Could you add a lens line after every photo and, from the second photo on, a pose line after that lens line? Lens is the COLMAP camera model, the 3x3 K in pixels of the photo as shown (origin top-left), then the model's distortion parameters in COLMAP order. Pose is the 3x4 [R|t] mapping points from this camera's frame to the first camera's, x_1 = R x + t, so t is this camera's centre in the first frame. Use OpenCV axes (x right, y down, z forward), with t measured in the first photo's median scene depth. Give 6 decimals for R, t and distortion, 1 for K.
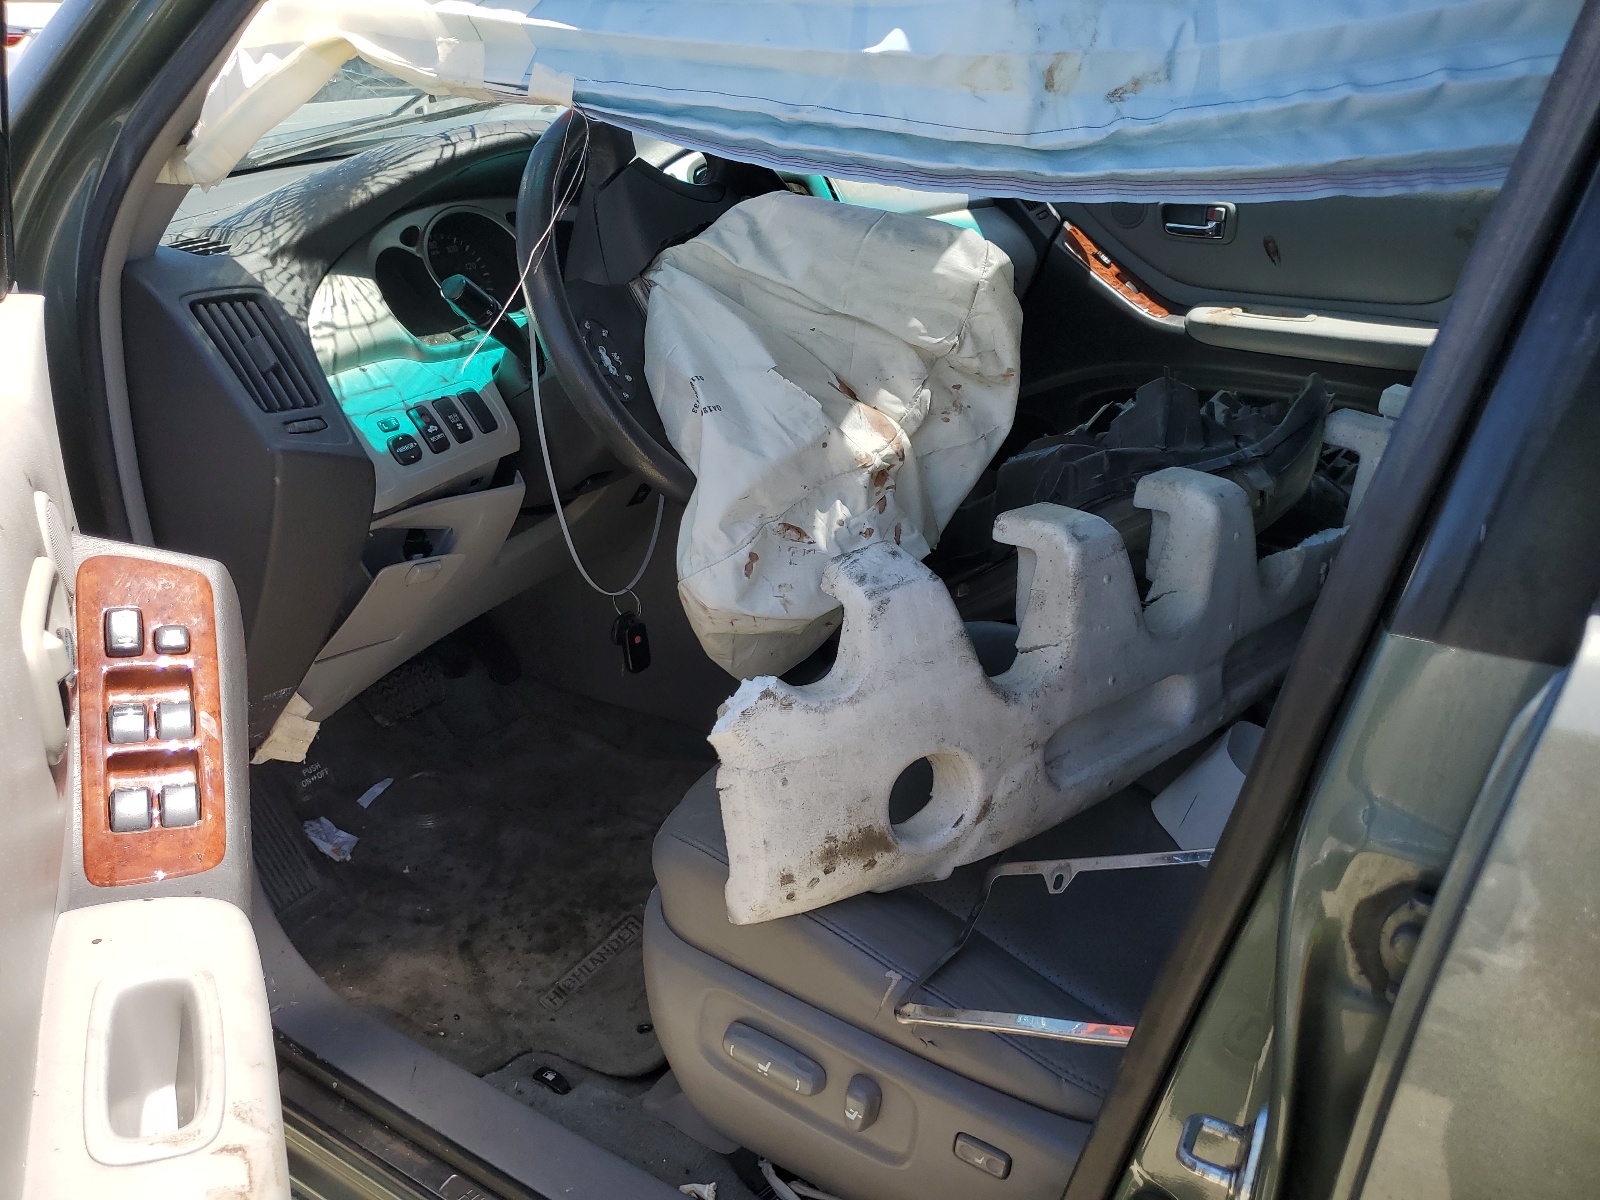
lens RADIAL K [[1210.1, 0, 806.8], [0, 1210.1, 590.2], [0, 0, 1]] dist [0.003684, 0.011200]
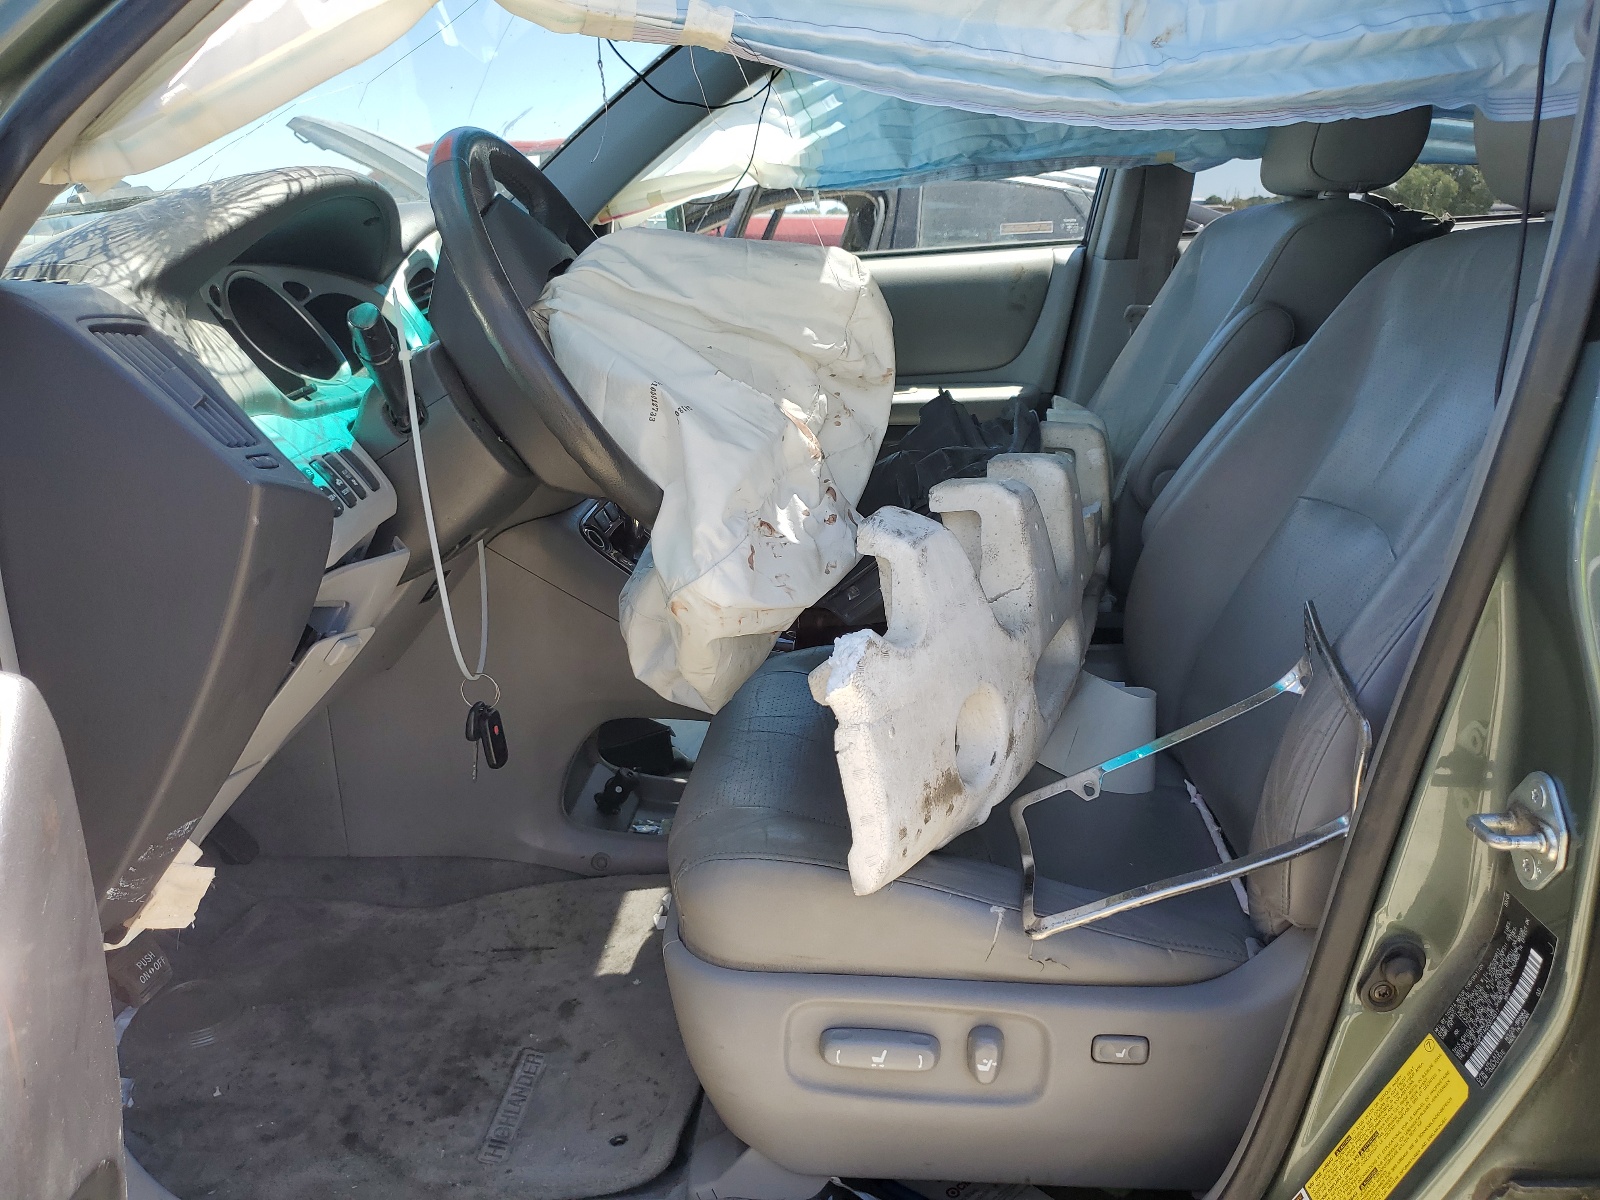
lens RADIAL K [[1210.1, 0, 814.2], [0, 1210.1, 605.2], [0, 0, 1]] dist [0.003684, 0.011200]
pose [[0.881462, -0.158575, 0.444835, -0.431000], [0.218640, 0.971940, -0.086769, 0.110045], [-0.418594, 0.173743, 0.891399, 0.093888]]
